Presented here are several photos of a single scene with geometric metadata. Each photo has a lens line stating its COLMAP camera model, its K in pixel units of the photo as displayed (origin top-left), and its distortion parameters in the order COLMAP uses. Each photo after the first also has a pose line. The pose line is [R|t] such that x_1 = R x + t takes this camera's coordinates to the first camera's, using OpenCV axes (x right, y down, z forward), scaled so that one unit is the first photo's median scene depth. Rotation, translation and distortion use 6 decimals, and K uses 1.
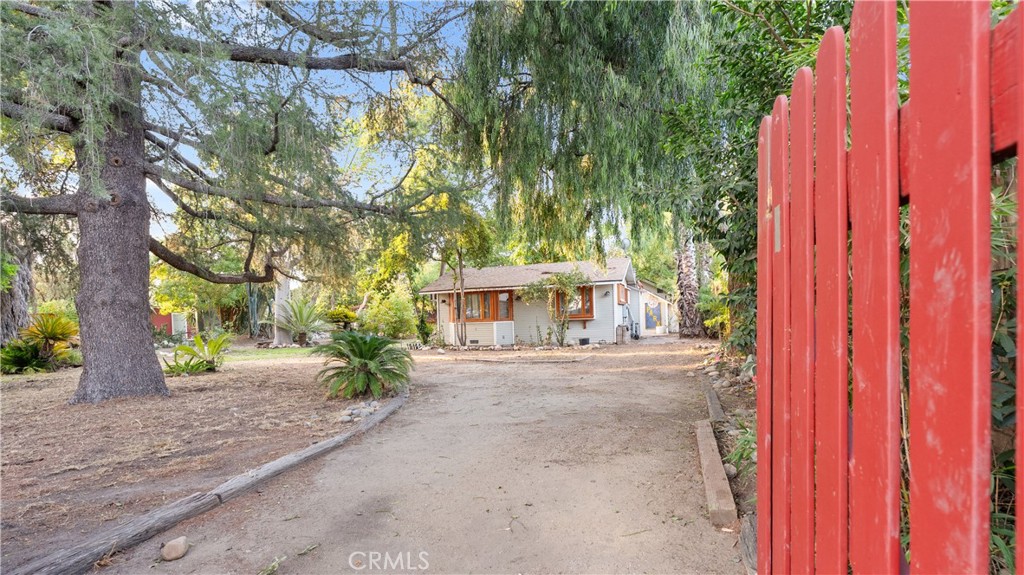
lens RADIAL K [[491.1, 0, 511.6], [0, 491.1, 290.7], [0, 0, 1]] dist [0.001712, 0.000298]
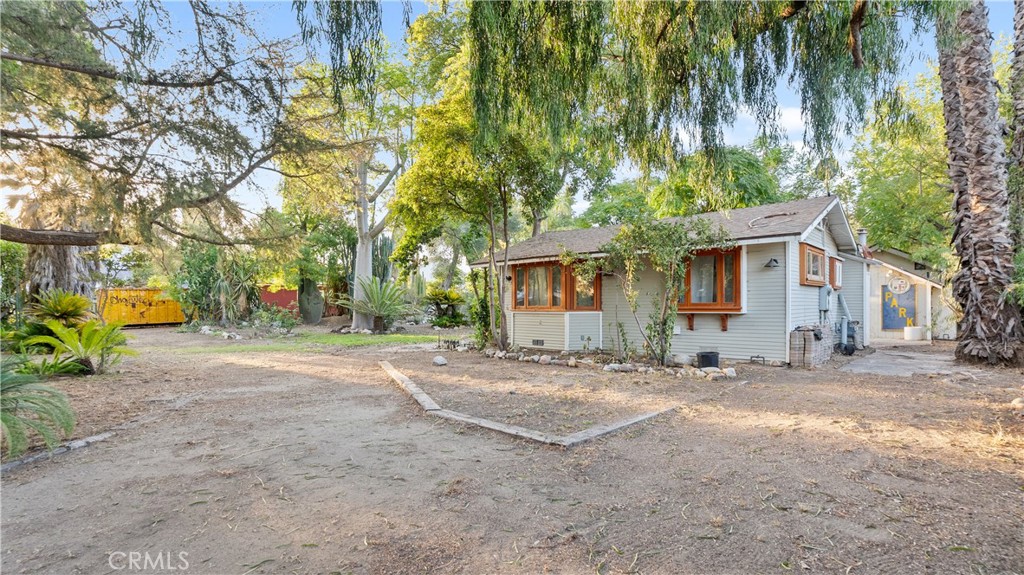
lens RADIAL K [[491.1, 0, 512.4], [0, 491.1, 286.9], [0, 0, 1]] dist [0.001712, 0.000298]
pose [[0.917285, 0.012464, -0.398036, 0.142440], [-0.000557, 0.999549, 0.030017, 0.014307], [0.398231, -0.027312, 0.916878, 0.411690]]
